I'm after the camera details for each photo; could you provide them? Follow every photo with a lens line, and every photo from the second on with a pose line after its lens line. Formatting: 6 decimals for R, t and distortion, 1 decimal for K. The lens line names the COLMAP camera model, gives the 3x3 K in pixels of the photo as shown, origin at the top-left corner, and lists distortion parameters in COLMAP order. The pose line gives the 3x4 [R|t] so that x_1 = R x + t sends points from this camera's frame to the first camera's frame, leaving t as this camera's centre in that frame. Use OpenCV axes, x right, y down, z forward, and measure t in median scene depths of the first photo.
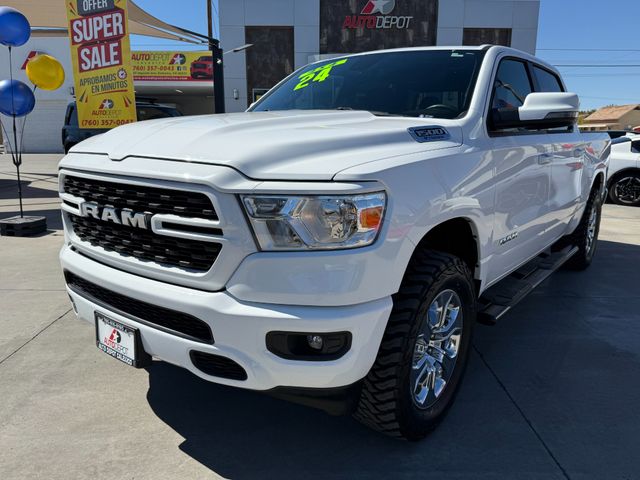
lens RADIAL K [[495.6, 0, 318.1], [0, 495.6, 241.9], [0, 0, 1]] dist [0.004766, -0.004887]
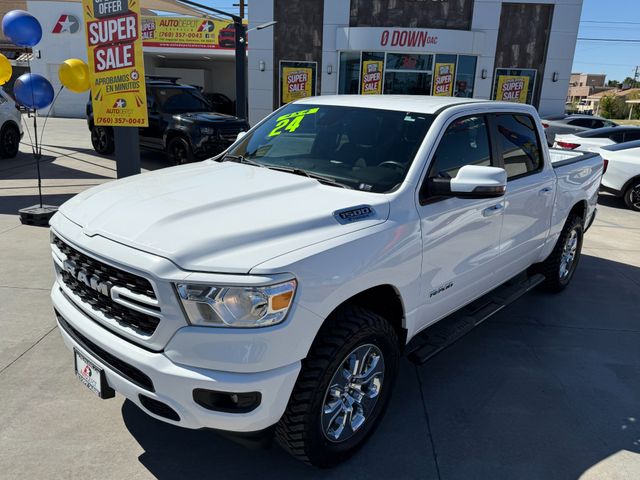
lens RADIAL K [[509.5, 0, 318.6], [0, 509.5, 240.3], [0, 0, 1]] dist [0.007363, -0.007004]
pose [[0.996944, 0.050418, -0.059674, 0.174083], [-0.046456, 0.996736, 0.066017, -0.188175], [0.062807, -0.063043, 0.996033, -0.166673]]
